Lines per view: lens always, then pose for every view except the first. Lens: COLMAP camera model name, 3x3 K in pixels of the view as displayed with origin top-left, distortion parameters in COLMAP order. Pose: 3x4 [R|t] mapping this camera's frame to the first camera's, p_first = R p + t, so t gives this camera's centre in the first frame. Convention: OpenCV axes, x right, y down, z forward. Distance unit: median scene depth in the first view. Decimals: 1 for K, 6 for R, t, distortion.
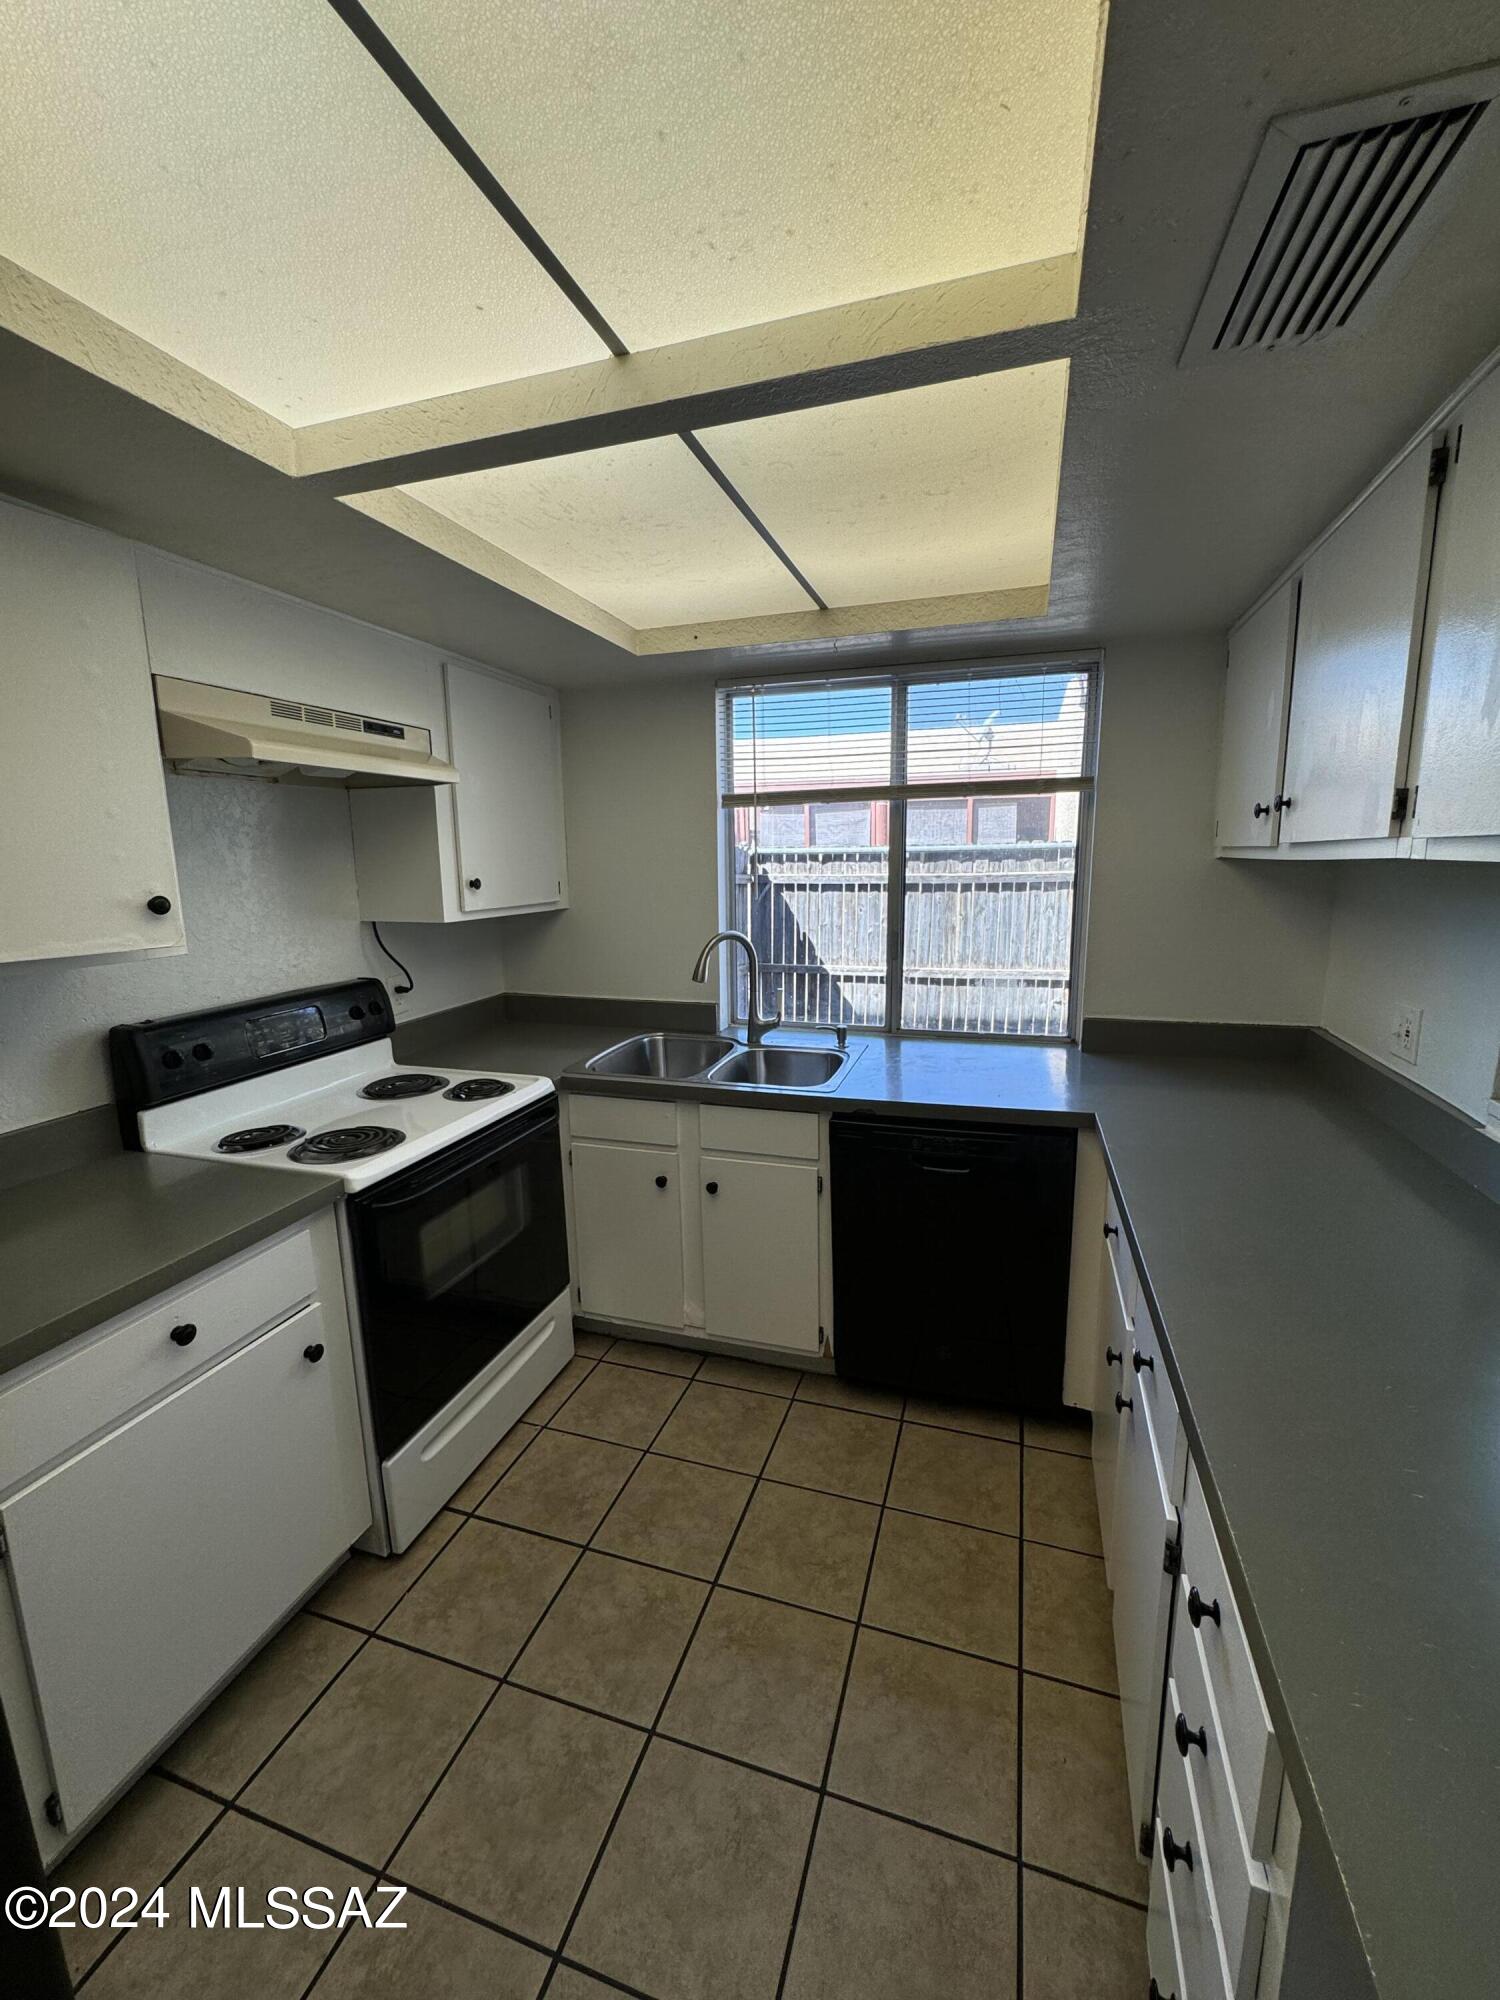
lens RADIAL K [[799.6, 0, 755.2], [0, 799.6, 1002.4], [0, 0, 1]] dist [-0.001256, 0.000033]
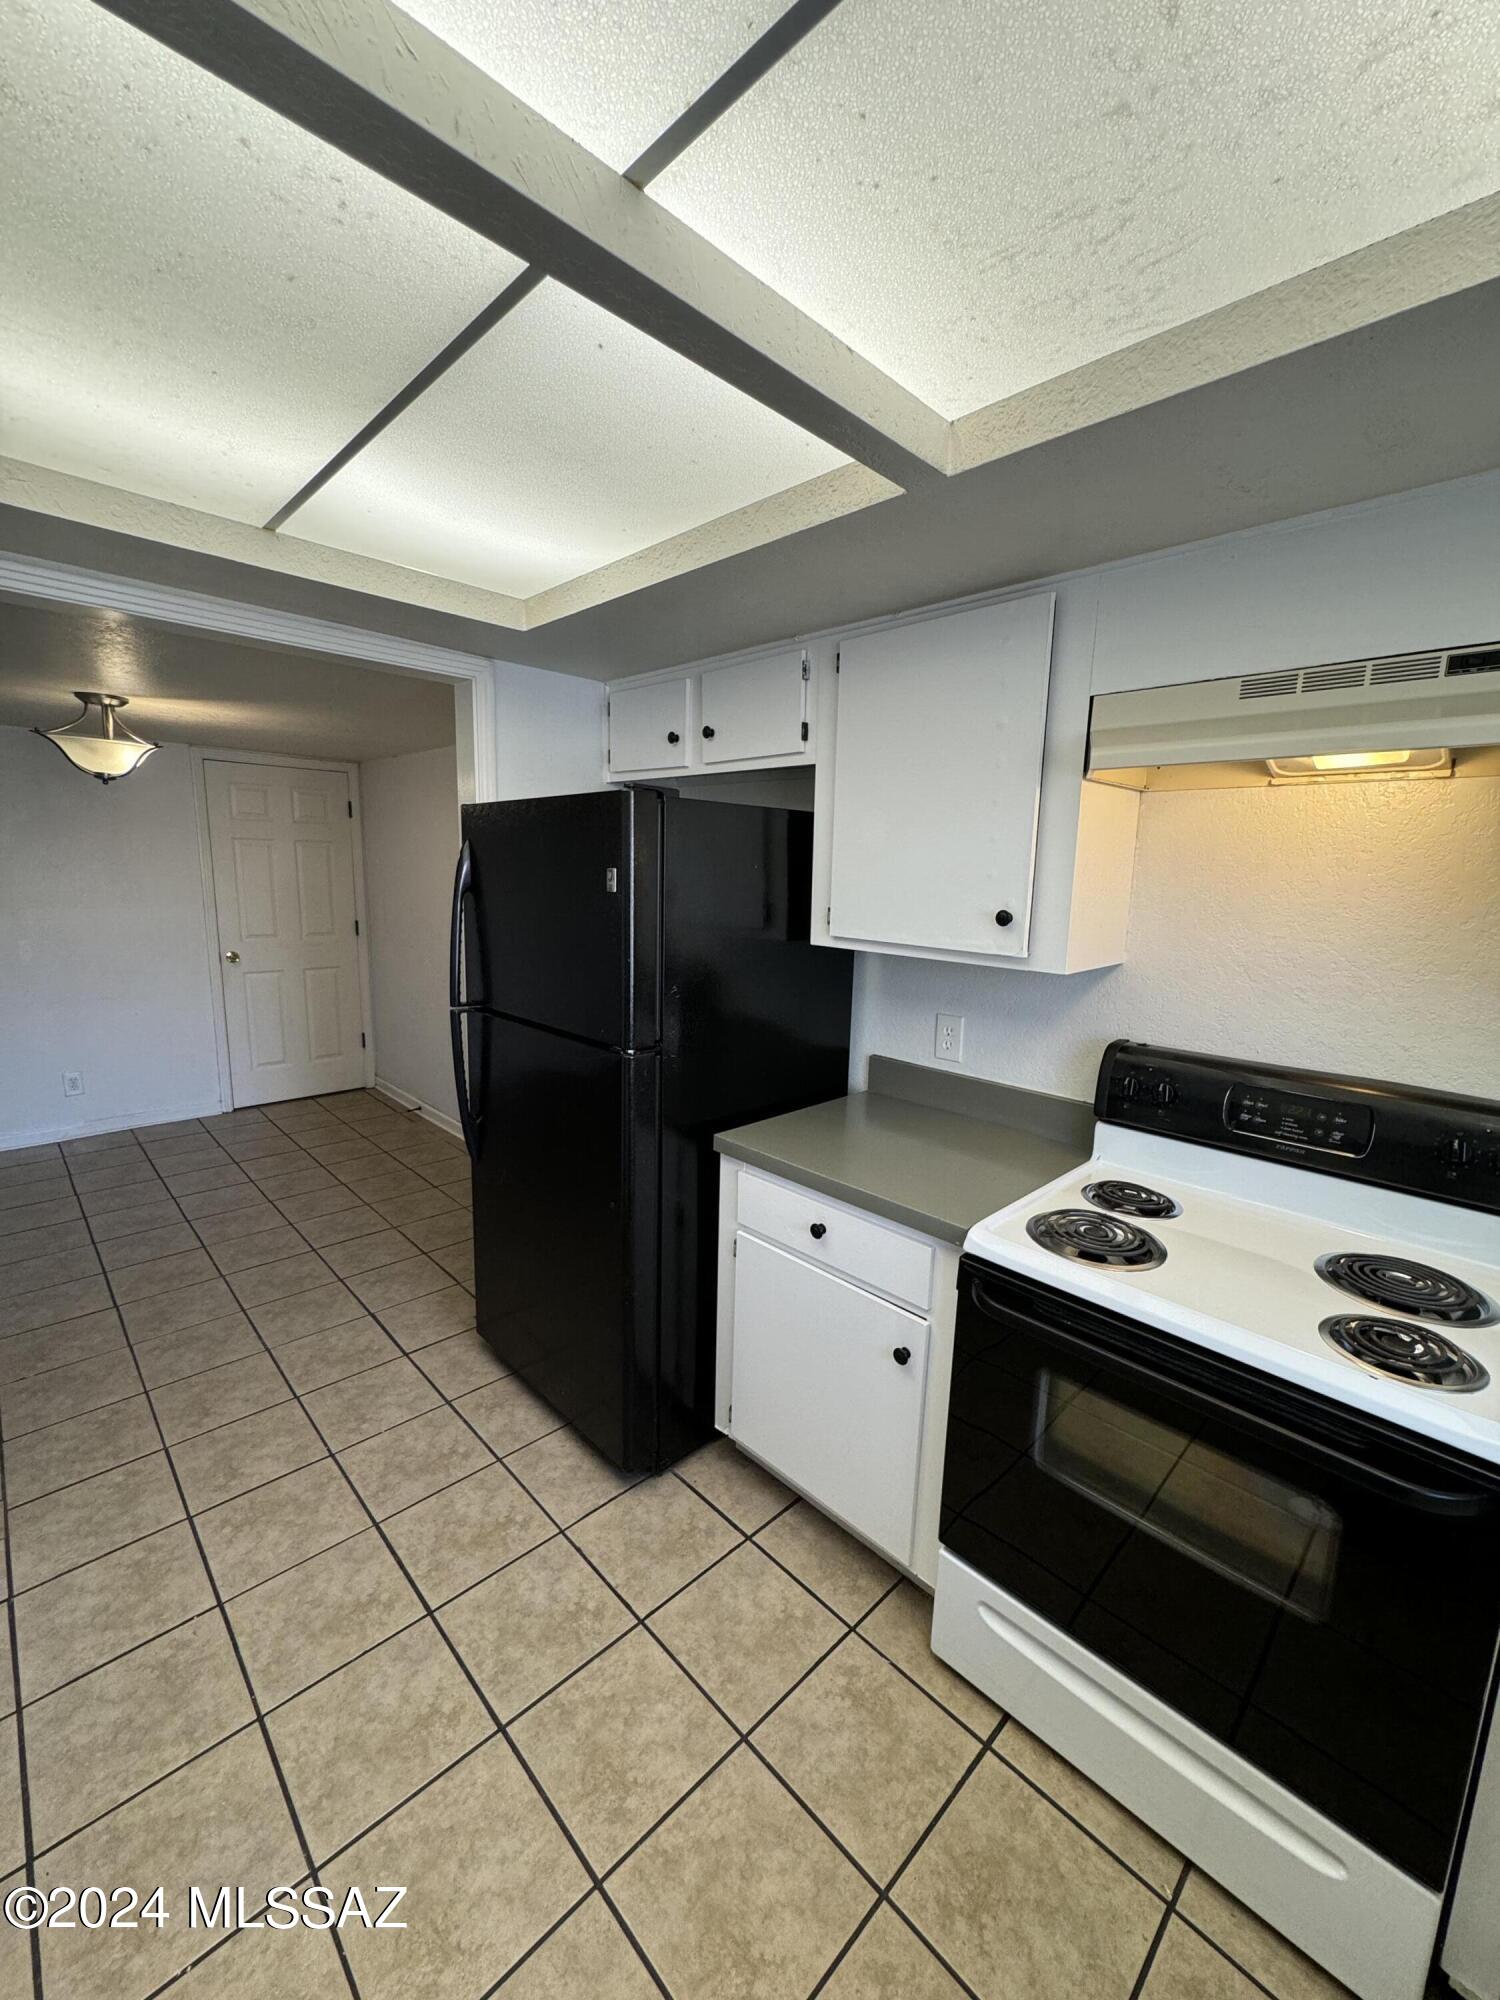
lens RADIAL K [[801.7, 0, 756.7], [0, 801.7, 1005.0], [0, 0, 1]] dist [-0.001216, -0.000129]
pose [[-0.459609, 0.150948, -0.875200, 0.274083], [-0.181190, 0.948787, 0.258792, -0.165322], [0.869442, 0.277521, -0.408721, 0.836235]]
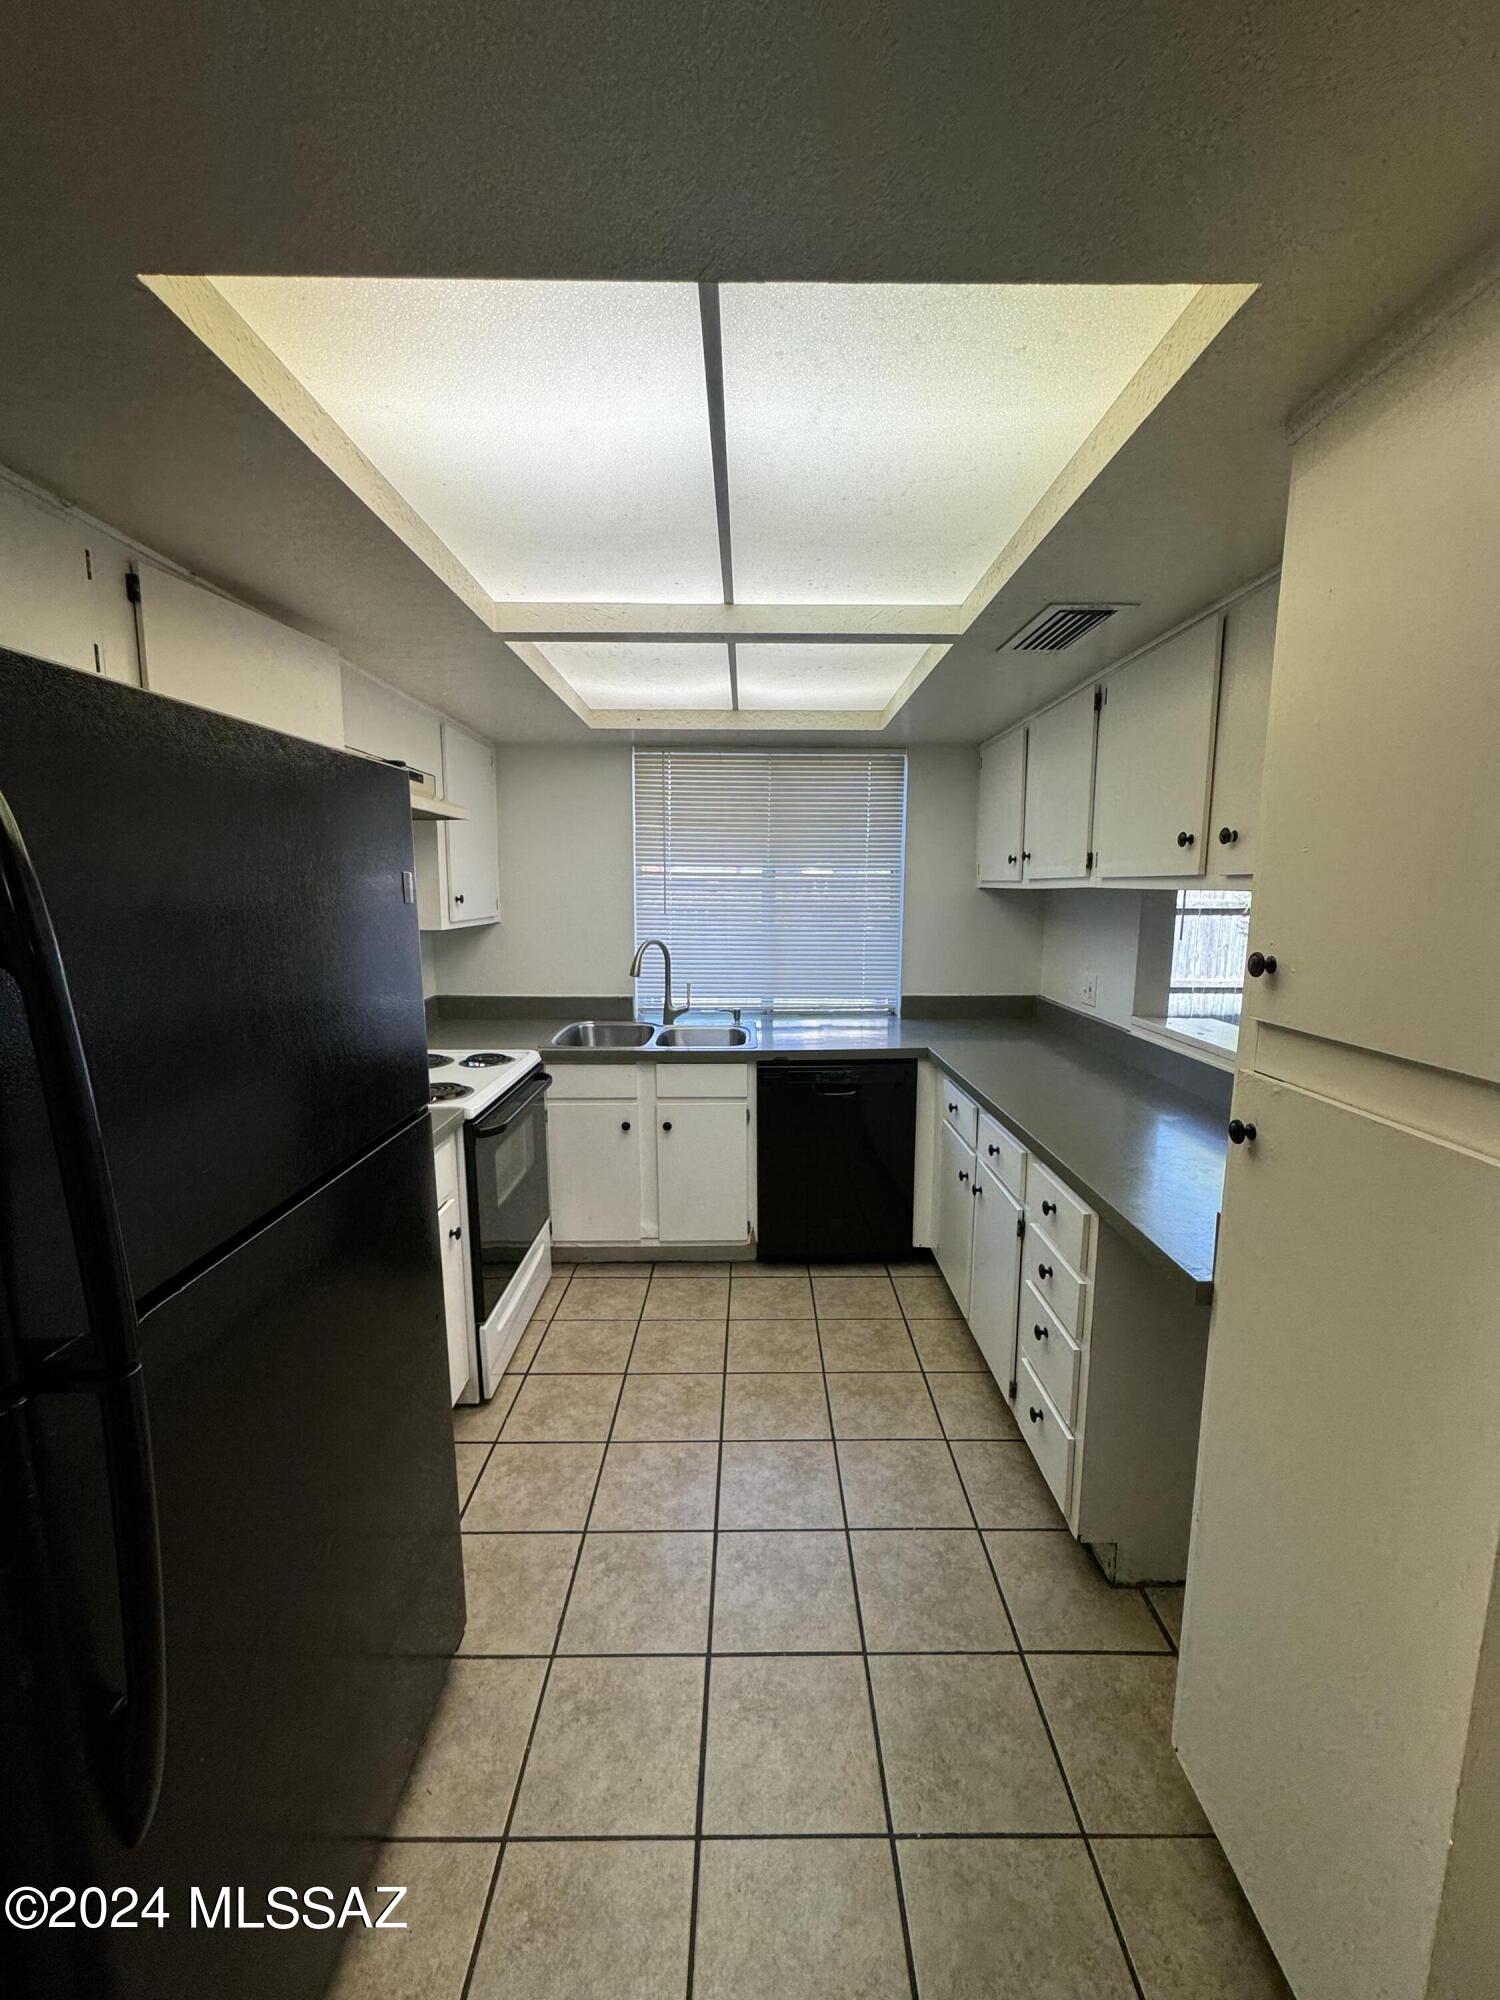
lens RADIAL K [[799.6, 0, 755.2], [0, 799.6, 1002.4], [0, 0, 1]] dist [-0.001256, 0.000033]
pose [[0.948981, -0.028877, 0.314010, -0.357438], [0.040288, 0.998740, -0.029911, 0.076538], [-0.312750, 0.041036, 0.948948, -0.356798]]
